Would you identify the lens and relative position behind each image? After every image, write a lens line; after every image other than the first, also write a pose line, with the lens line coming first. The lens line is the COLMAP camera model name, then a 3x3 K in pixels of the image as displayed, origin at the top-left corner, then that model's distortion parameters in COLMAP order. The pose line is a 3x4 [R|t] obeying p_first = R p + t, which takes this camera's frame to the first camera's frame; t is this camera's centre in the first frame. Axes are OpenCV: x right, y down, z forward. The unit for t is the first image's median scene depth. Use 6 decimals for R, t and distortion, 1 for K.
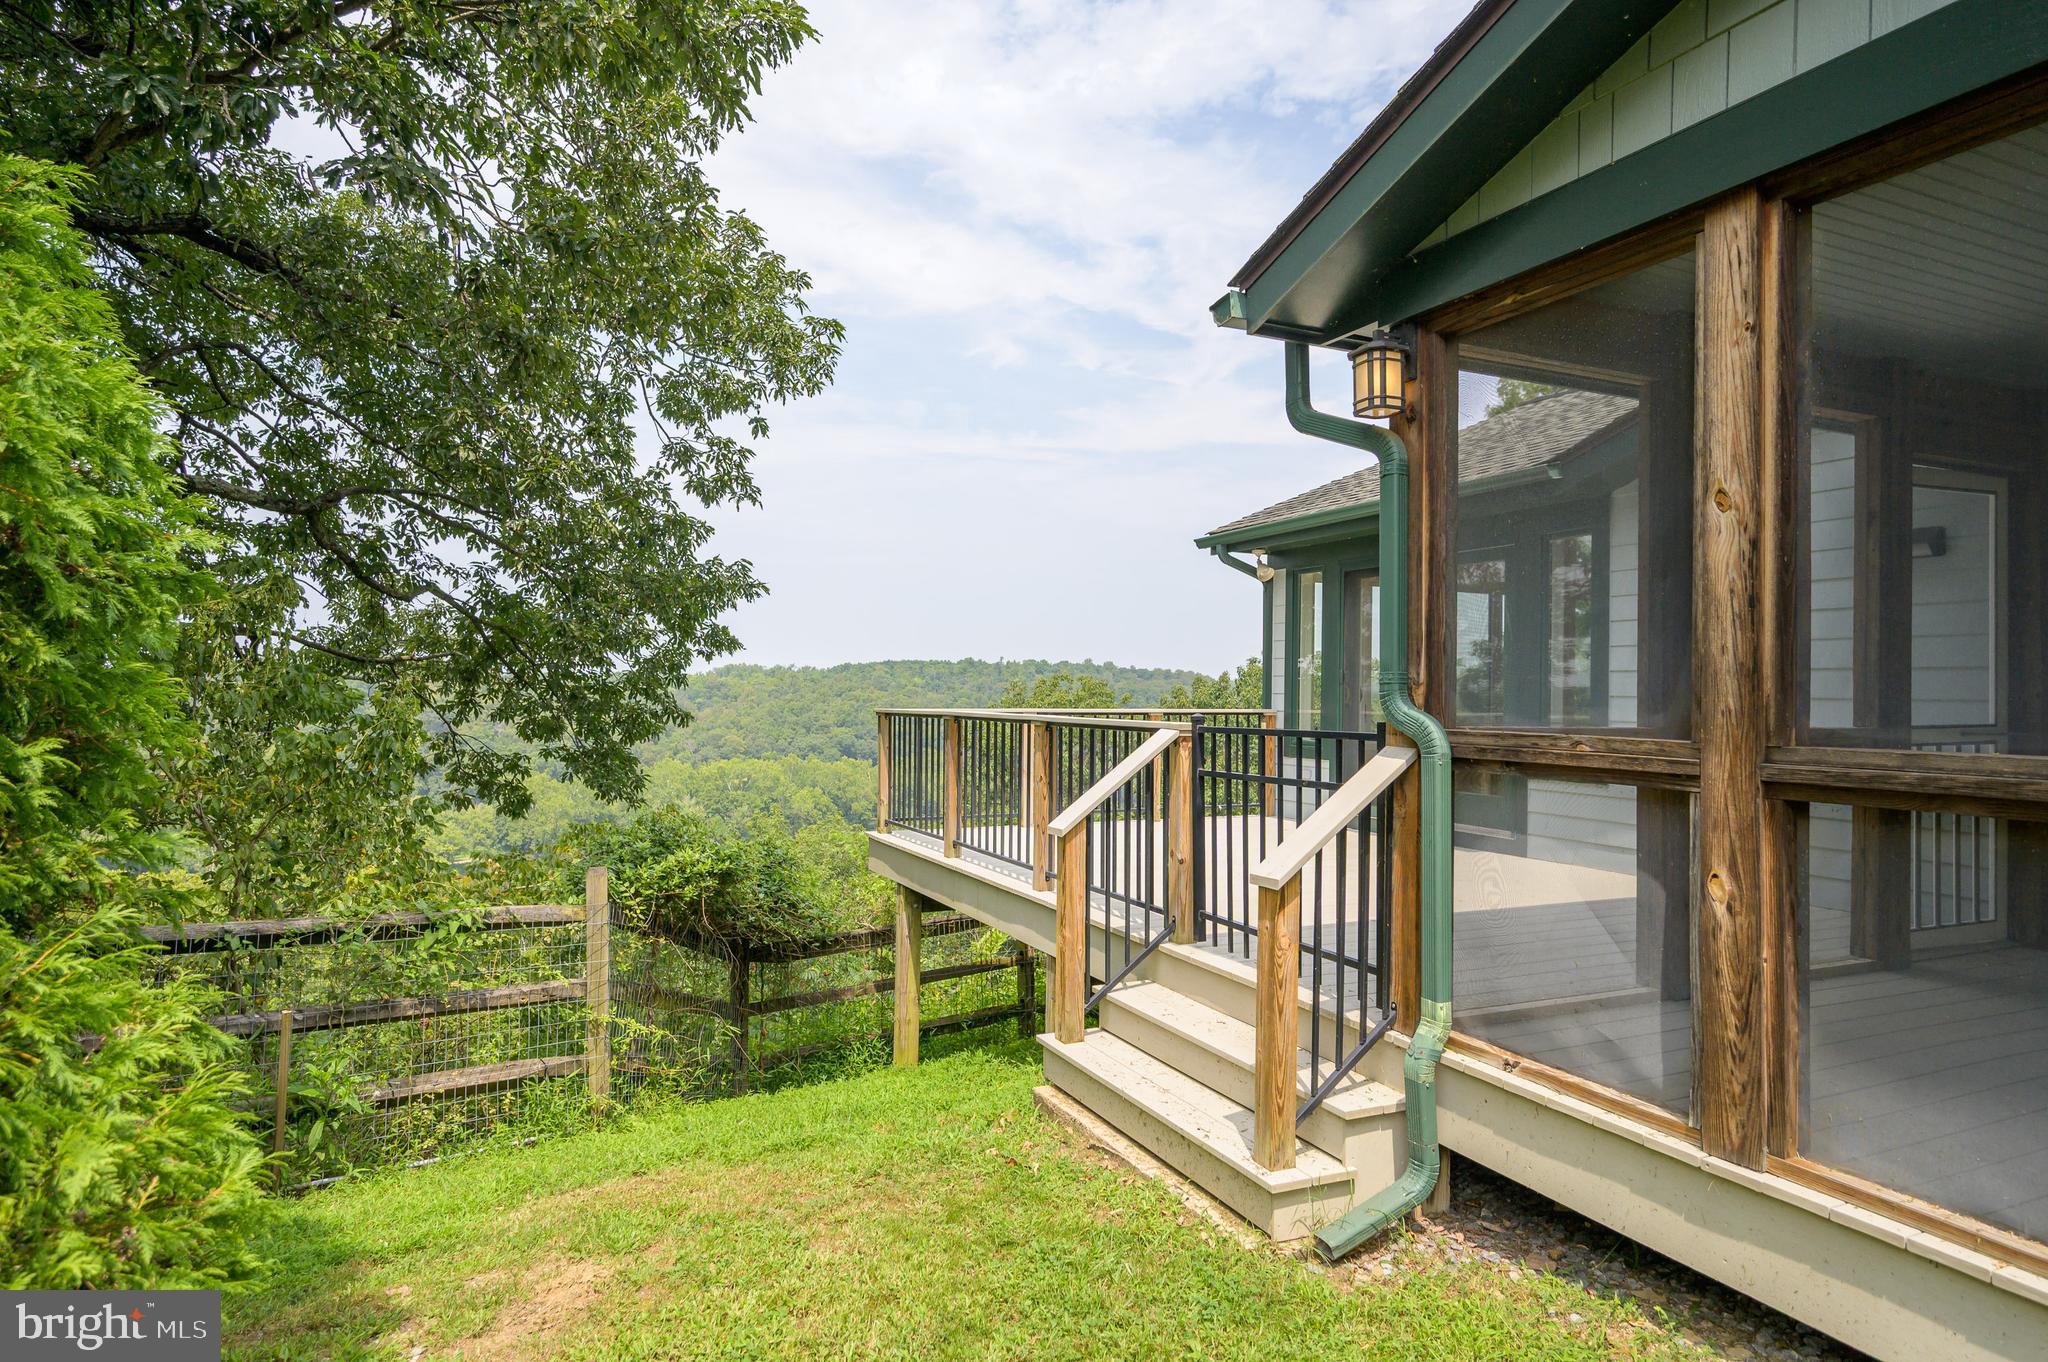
lens RADIAL K [[1165.9, 0, 1024.0], [0, 1165.9, 681.0], [0, 0, 1]] dist [-0.000733, 0.000380]
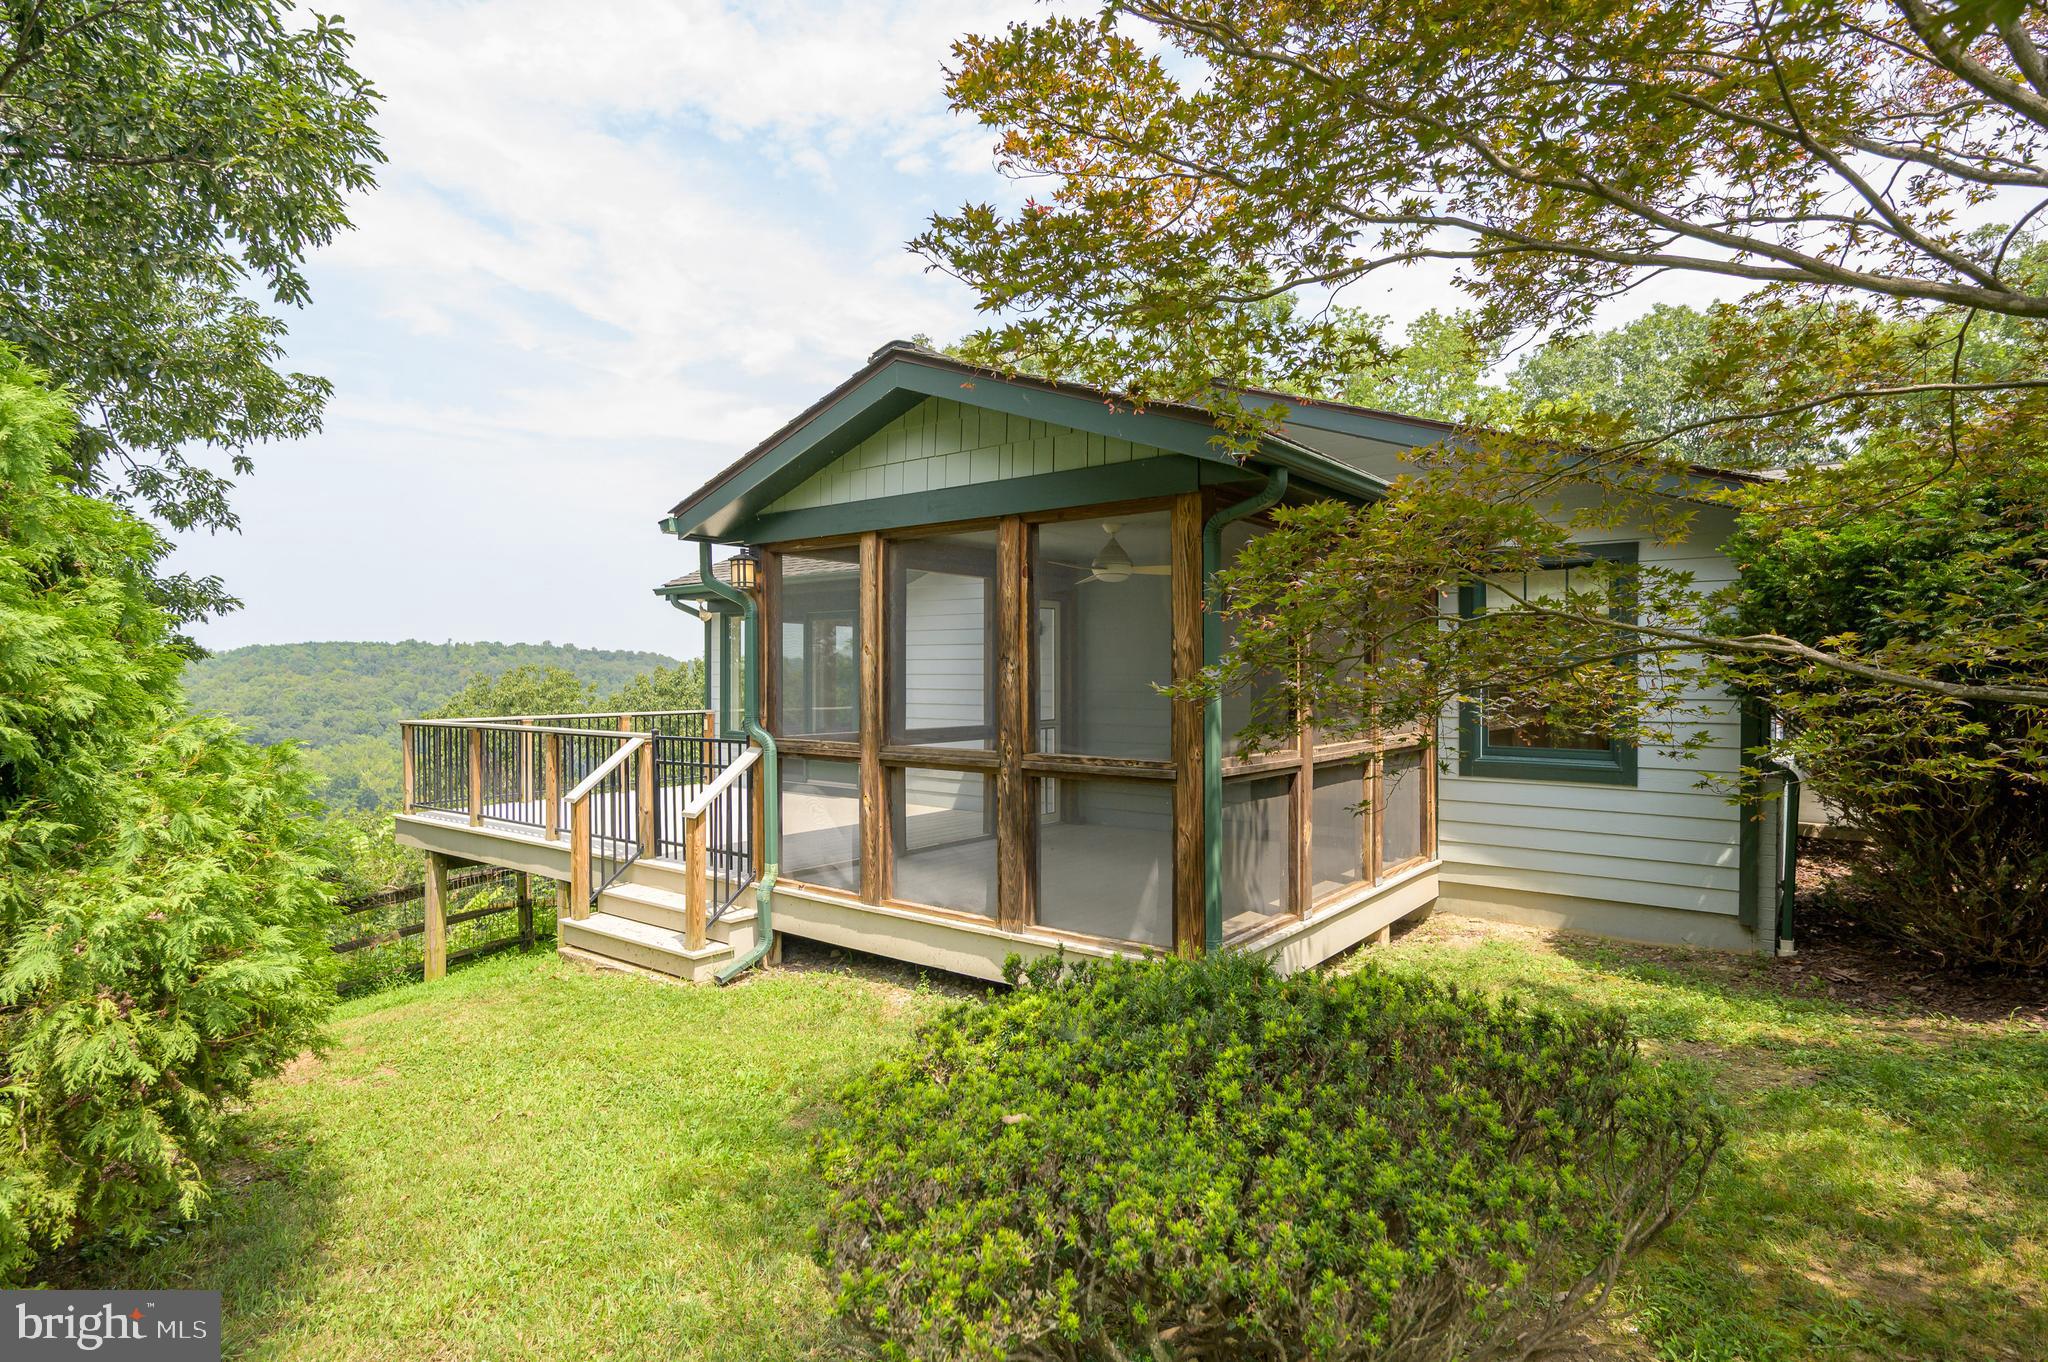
lens RADIAL K [[1051.1, 0, 1024.0], [0, 1051.1, 681.0], [0, 0, 1]] dist [0.003358, 0.000479]
pose [[0.886510, -0.015681, 0.462444, -0.064587], [0.006571, 0.999751, 0.021304, -0.052685], [-0.462664, -0.015848, 0.886392, -0.473754]]
